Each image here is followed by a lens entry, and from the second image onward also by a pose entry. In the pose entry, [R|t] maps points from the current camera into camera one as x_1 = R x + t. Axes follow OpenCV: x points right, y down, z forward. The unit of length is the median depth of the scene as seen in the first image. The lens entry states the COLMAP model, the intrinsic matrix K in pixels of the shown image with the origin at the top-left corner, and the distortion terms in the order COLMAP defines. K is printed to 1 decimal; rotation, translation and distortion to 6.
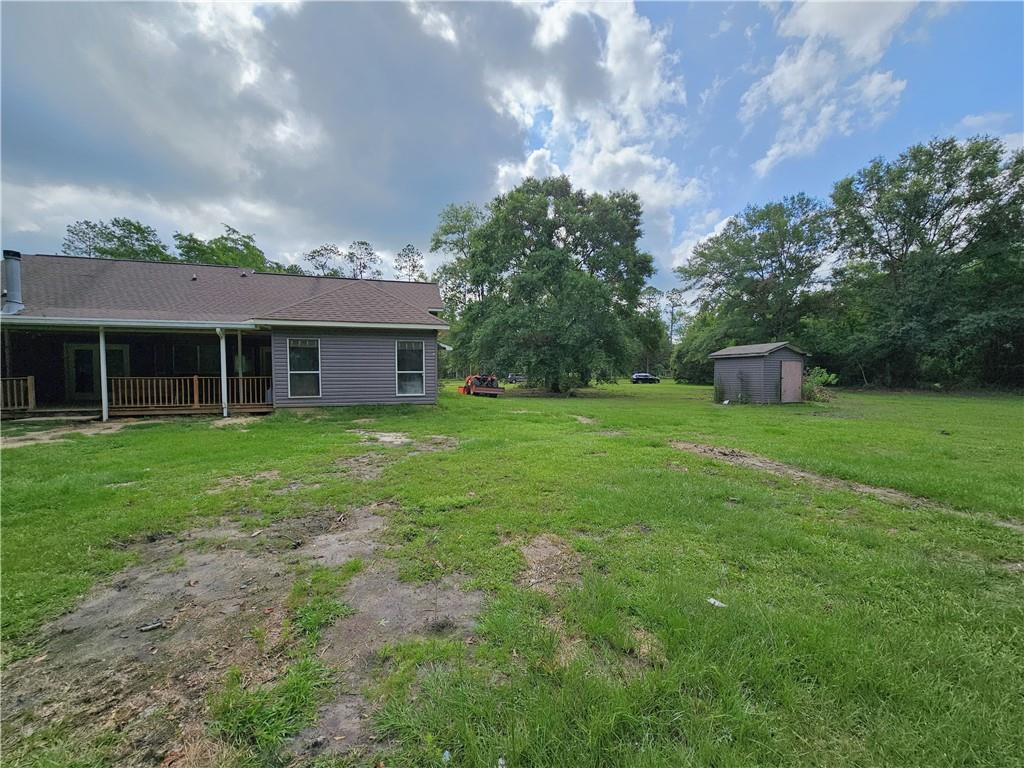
lens RADIAL K [[419.4, 0, 512.3], [0, 419.4, 391.5], [0, 0, 1]] dist [-0.003608, 0.000486]
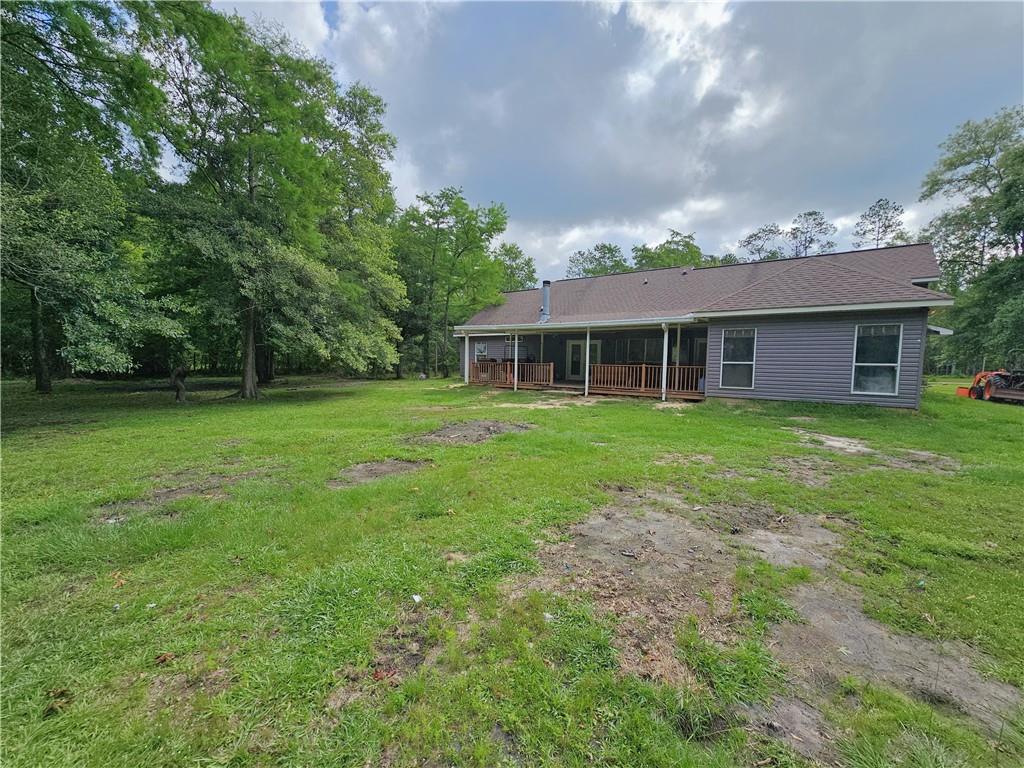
lens RADIAL K [[419.4, 0, 506.6], [0, 419.4, 388.8], [0, 0, 1]] dist [-0.003608, 0.000486]
pose [[0.582762, 0.065372, -0.810009, -0.009667], [-0.052017, 0.997716, 0.043098, 0.001150], [0.810976, 0.017018, 0.584831, -0.018361]]
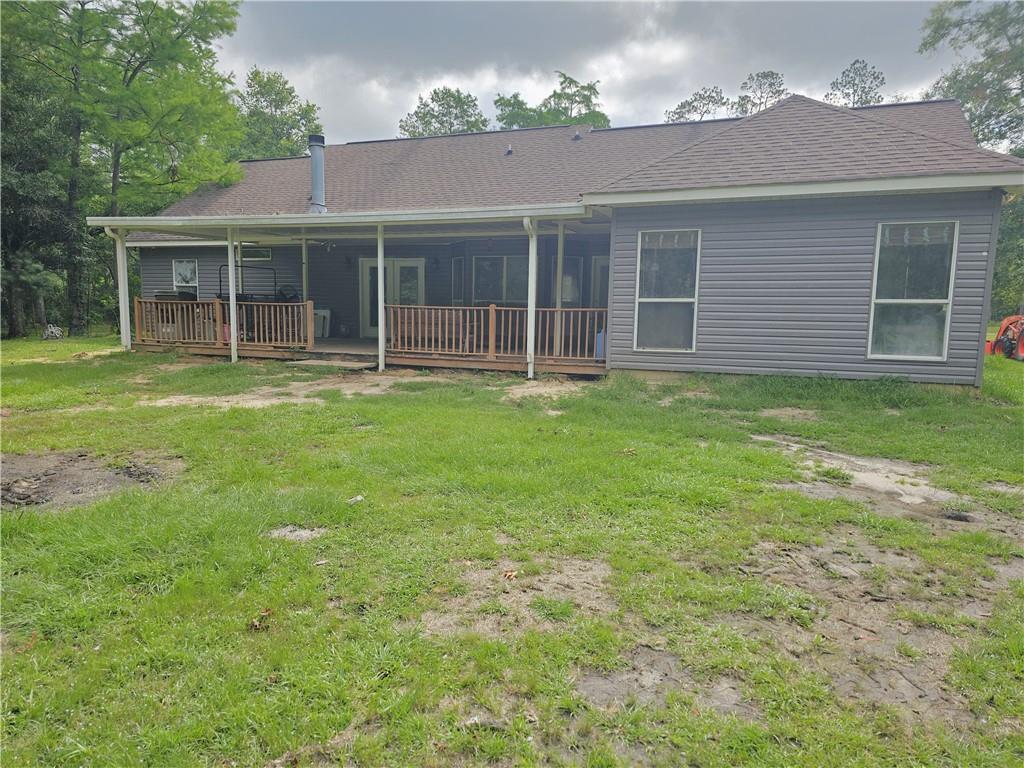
lens RADIAL K [[684.1, 0, 502.5], [0, 684.1, 388.5], [0, 0, 1]] dist [0.052240, -0.040566]
pose [[0.781228, 0.087847, -0.618034, -0.141719], [-0.044067, 0.995340, 0.085774, -0.003141], [0.622688, -0.039774, 0.781458, 0.251098]]
